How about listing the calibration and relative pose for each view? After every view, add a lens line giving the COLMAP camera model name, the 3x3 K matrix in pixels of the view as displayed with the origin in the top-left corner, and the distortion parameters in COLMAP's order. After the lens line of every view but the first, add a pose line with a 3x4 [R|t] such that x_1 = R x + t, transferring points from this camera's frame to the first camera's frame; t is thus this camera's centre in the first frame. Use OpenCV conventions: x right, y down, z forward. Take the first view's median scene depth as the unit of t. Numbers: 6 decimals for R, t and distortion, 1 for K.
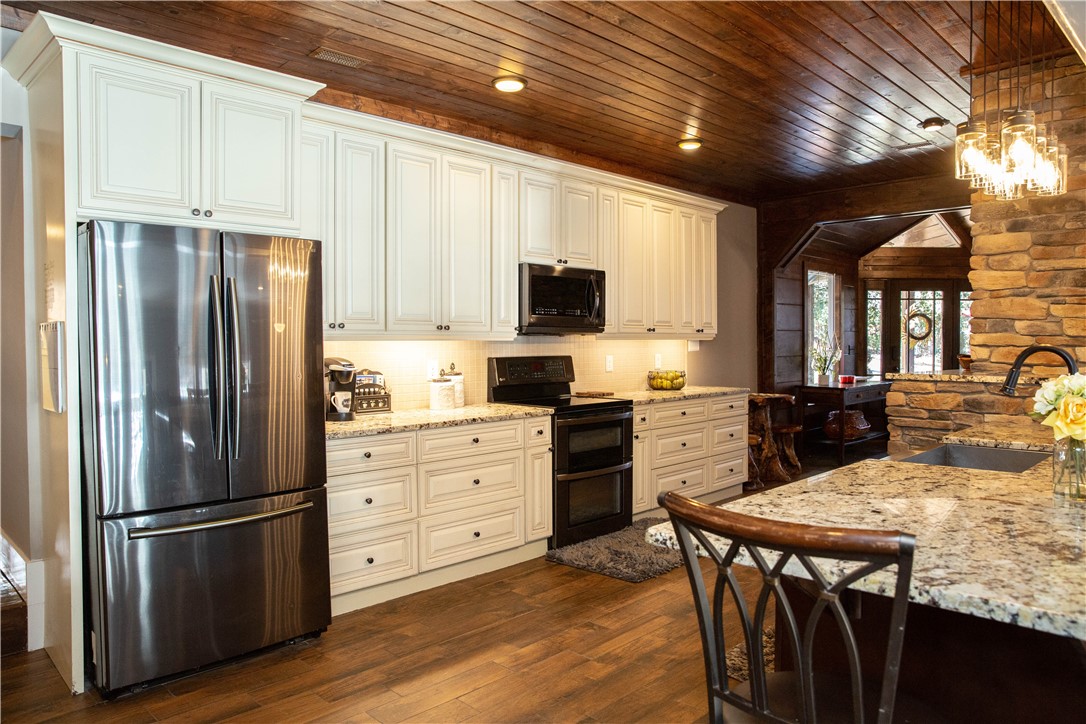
lens RADIAL K [[746.1, 0, 543.0], [0, 746.1, 362.0], [0, 0, 1]] dist [-0.112678, 0.094474]
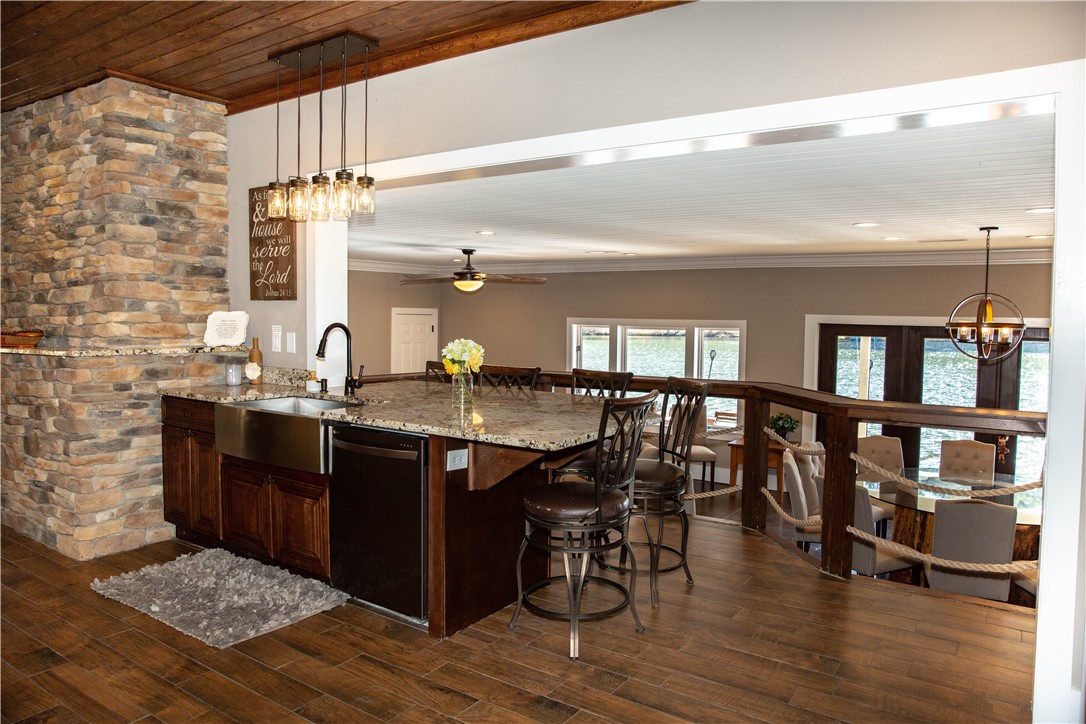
lens RADIAL K [[746.1, 0, 543.0], [0, 746.1, 362.0], [0, 0, 1]] dist [-0.112678, 0.094474]
pose [[-0.176223, -0.057616, 0.982663, -0.574079], [0.013629, 0.998047, 0.060962, -0.019978], [-0.984256, 0.024135, -0.175093, 0.521955]]
